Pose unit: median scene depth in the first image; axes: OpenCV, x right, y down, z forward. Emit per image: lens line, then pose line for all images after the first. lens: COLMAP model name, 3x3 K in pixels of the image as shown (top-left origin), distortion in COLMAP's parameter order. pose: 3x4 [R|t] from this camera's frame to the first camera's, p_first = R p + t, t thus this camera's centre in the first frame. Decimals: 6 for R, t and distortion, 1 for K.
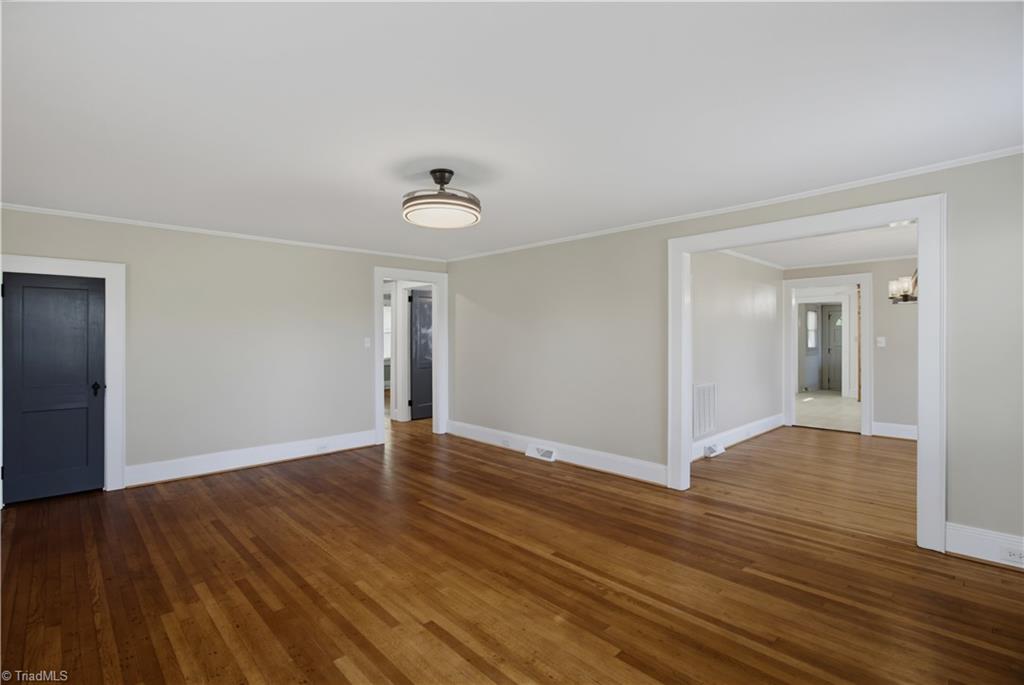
lens RADIAL K [[476.6, 0, 504.2], [0, 476.6, 342.5], [0, 0, 1]] dist [0.004587, 0.000861]
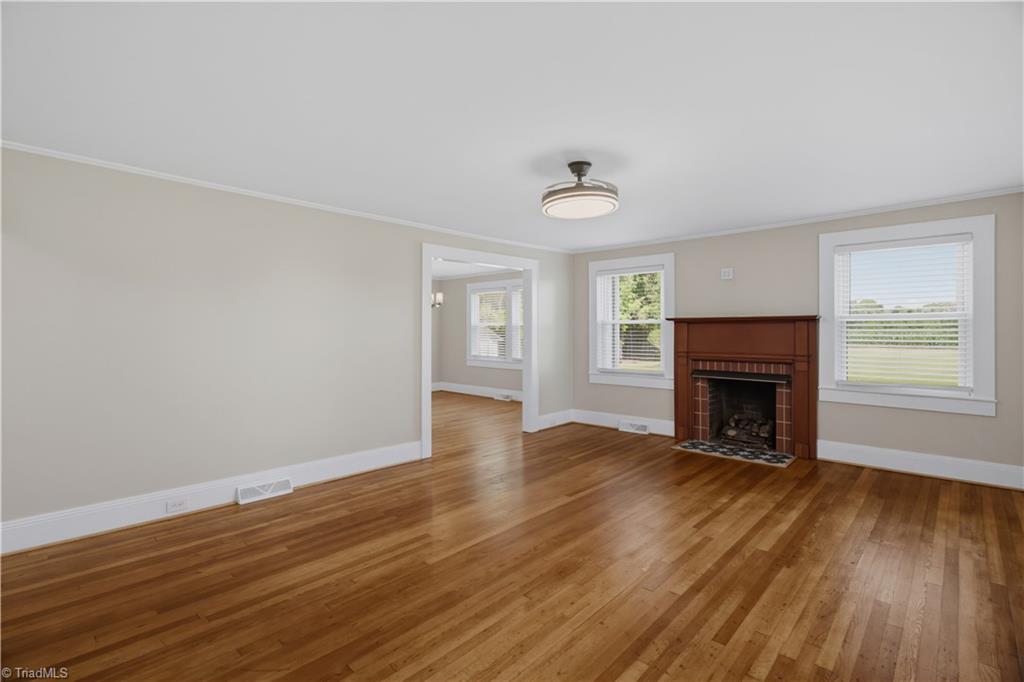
lens RADIAL K [[476.6, 0, 502.8], [0, 476.6, 340.3], [0, 0, 1]] dist [0.004587, 0.000861]
pose [[-0.061111, -0.010734, 0.998073, -1.101322], [0.003423, 0.999934, 0.010964, 0.009340], [-0.998125, 0.004087, -0.061070, 1.191078]]
